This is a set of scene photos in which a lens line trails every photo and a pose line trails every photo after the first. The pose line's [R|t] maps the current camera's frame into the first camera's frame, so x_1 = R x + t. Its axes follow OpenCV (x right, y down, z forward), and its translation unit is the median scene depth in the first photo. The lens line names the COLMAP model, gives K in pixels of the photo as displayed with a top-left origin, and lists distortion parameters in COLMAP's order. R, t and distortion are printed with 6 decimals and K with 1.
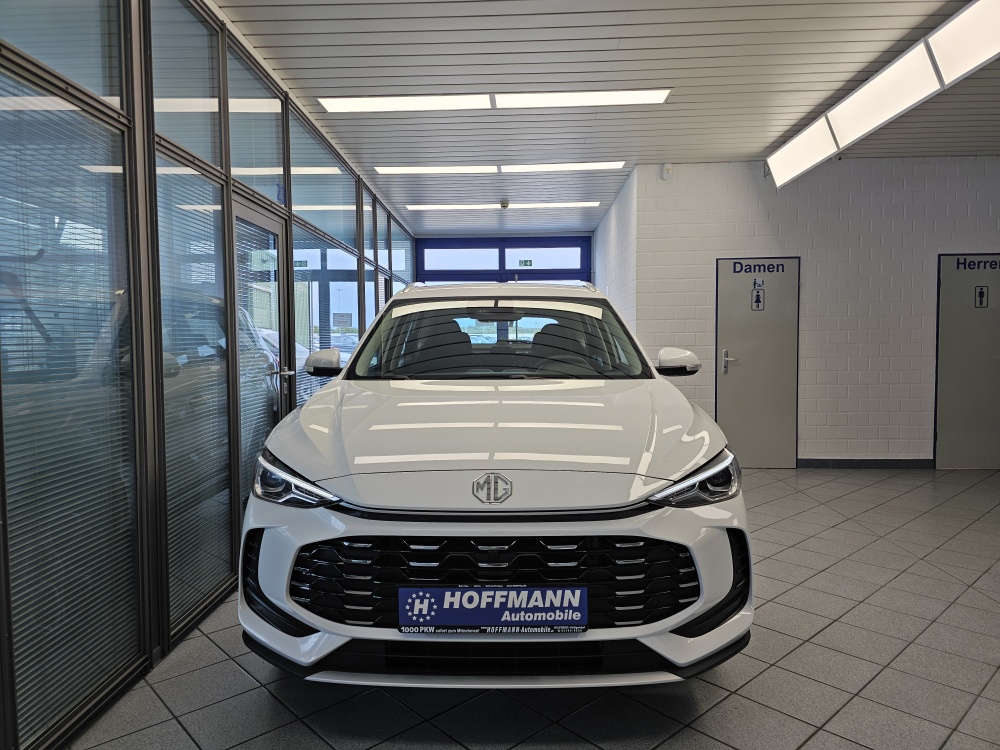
lens RADIAL K [[676.6, 0, 502.5], [0, 676.6, 380.4], [0, 0, 1]] dist [0.061116, -0.081114]
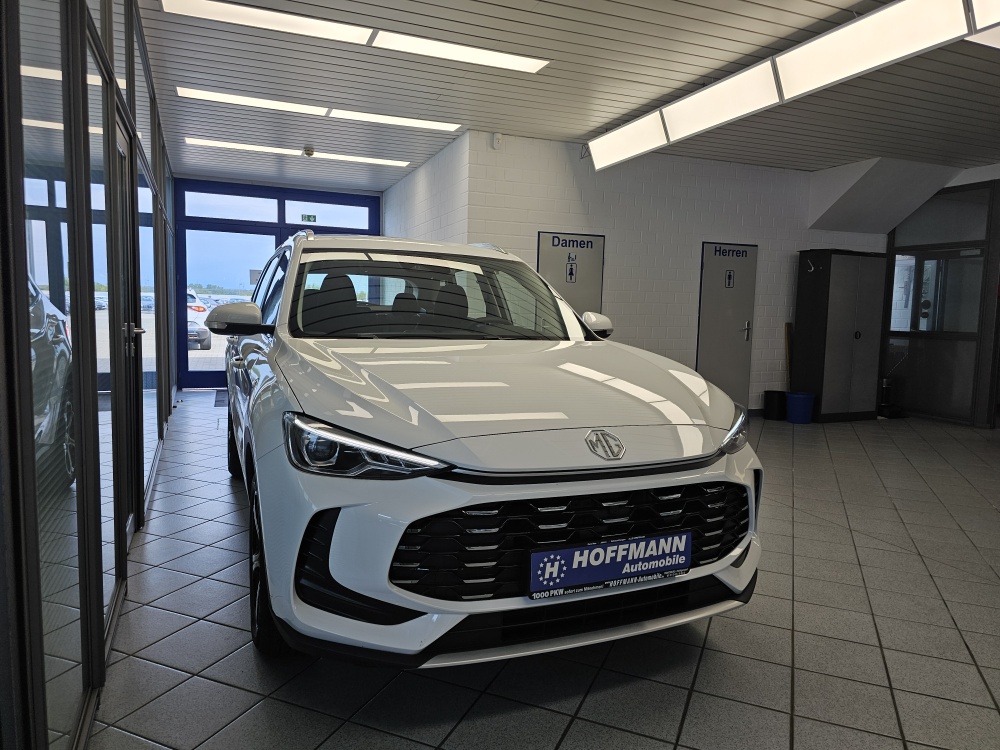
lens RADIAL K [[676.6, 0, 502.5], [0, 676.6, 380.4], [0, 0, 1]] dist [0.061116, -0.081114]
pose [[0.906285, -0.013185, 0.422462, -0.583059], [-0.006545, 0.998956, 0.045219, 0.020592], [-0.422617, -0.043746, 0.905252, 0.168041]]
